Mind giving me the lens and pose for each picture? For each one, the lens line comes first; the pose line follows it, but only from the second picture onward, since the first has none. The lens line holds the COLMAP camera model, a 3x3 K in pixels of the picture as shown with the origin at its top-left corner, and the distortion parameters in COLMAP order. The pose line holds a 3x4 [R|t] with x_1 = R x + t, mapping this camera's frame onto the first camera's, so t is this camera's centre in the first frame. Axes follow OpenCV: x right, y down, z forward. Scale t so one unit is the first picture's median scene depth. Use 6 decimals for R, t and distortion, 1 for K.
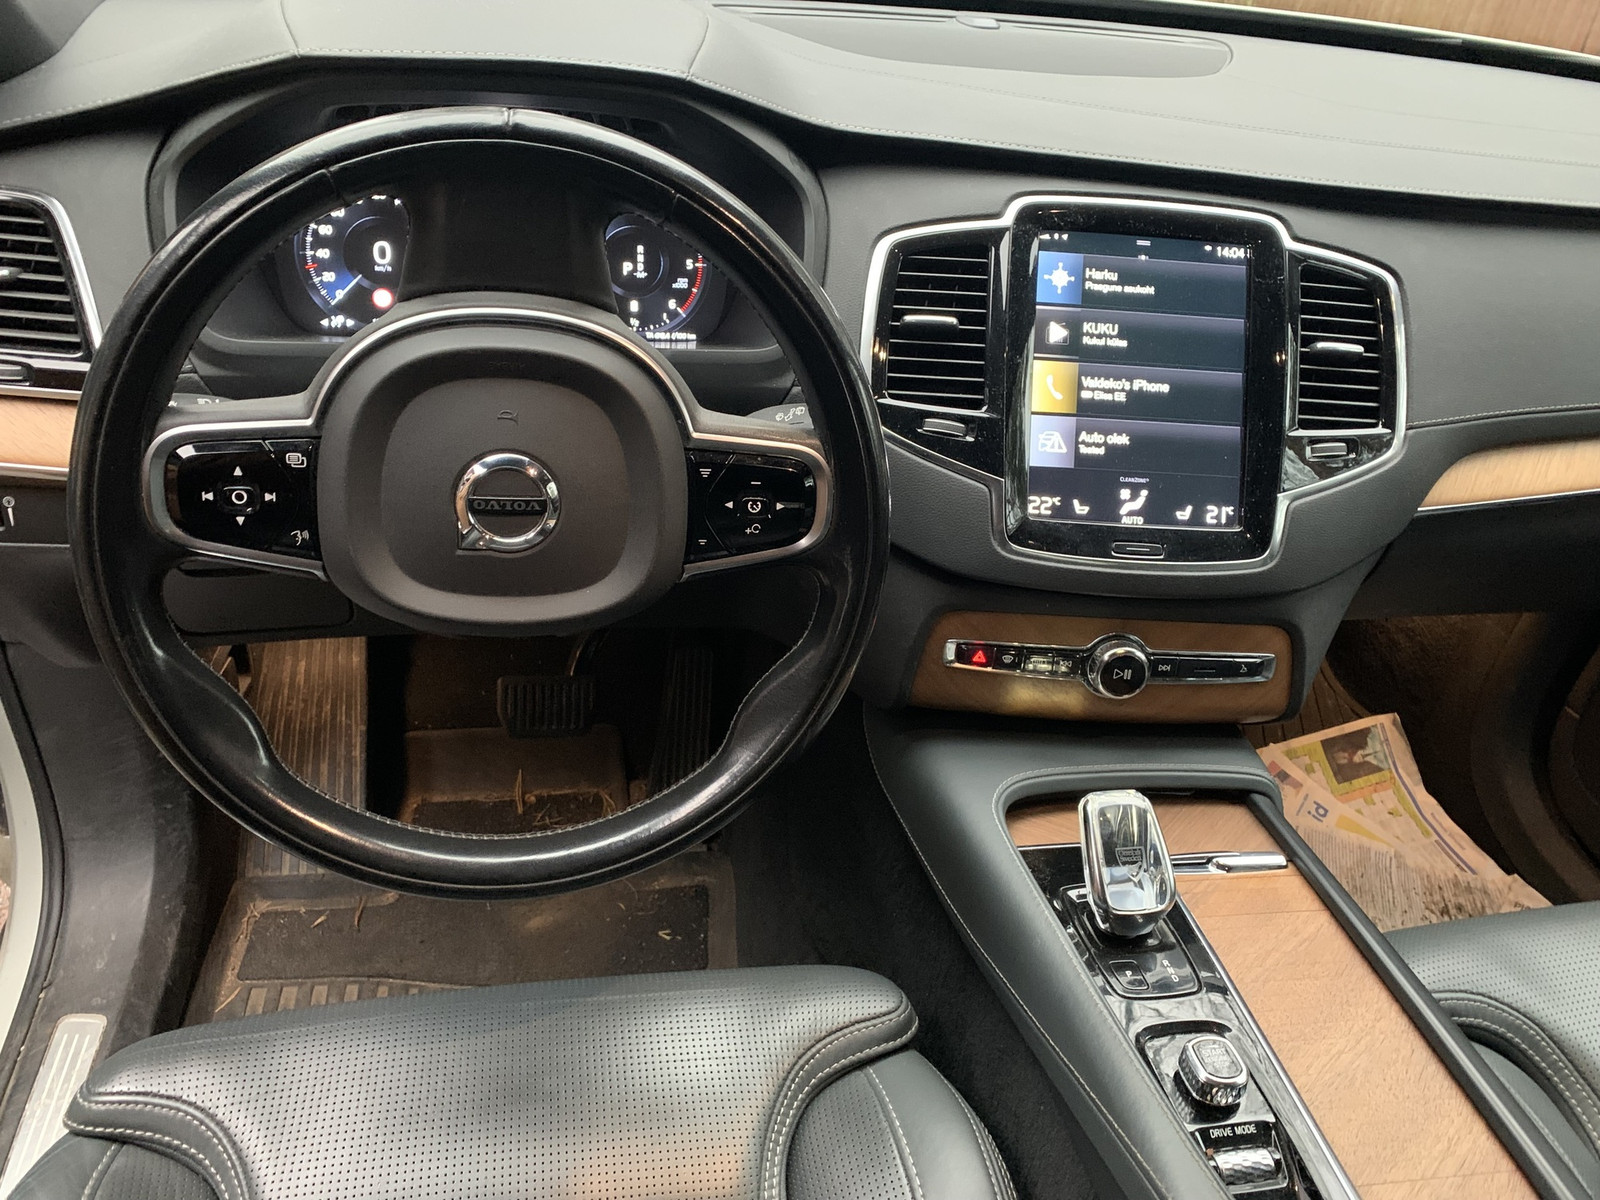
lens RADIAL K [[1247.2, 0, 803.1], [0, 1247.2, 600.2], [0, 0, 1]] dist [0.005899, 0.000934]
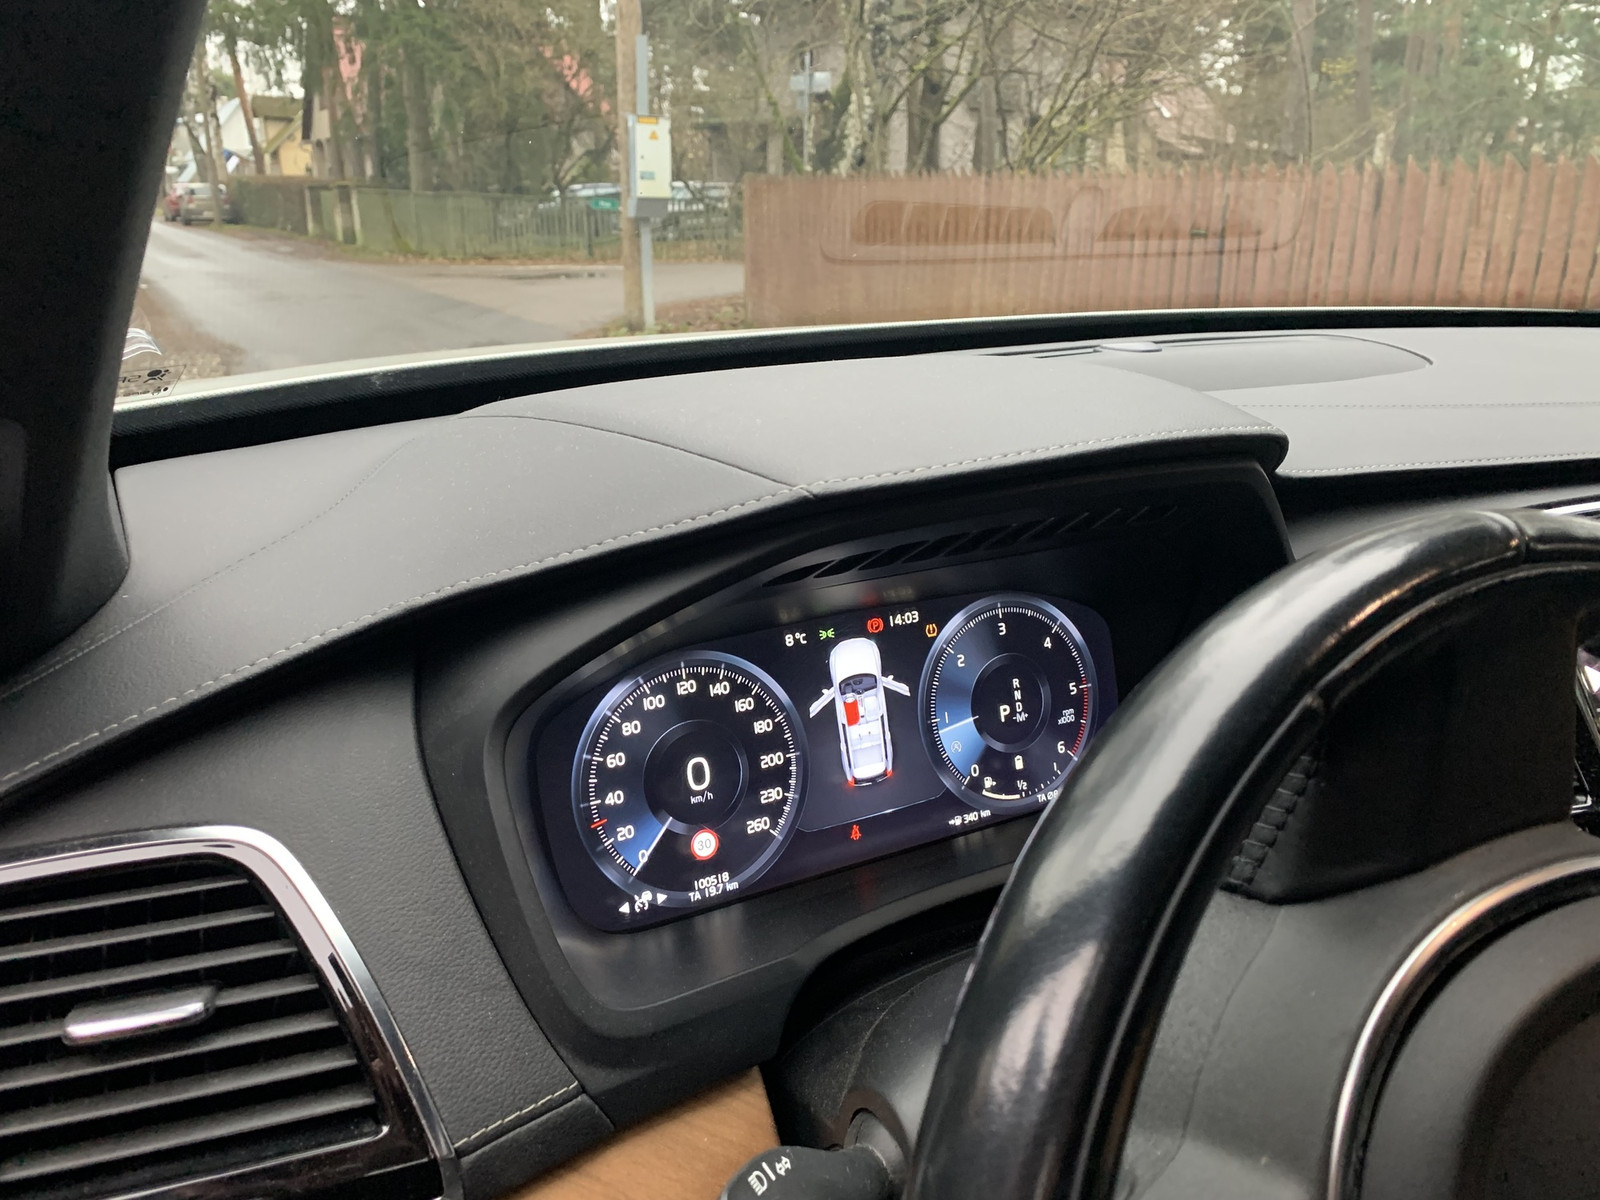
lens RADIAL K [[1247.2, 0, 796.2], [0, 1247.2, 597.2], [0, 0, 1]] dist [0.005899, 0.000934]
pose [[0.923315, -0.176874, 0.340889, -0.483617], [0.252602, 0.948299, -0.192150, -0.227304], [-0.289278, 0.263524, 0.920257, 0.384232]]
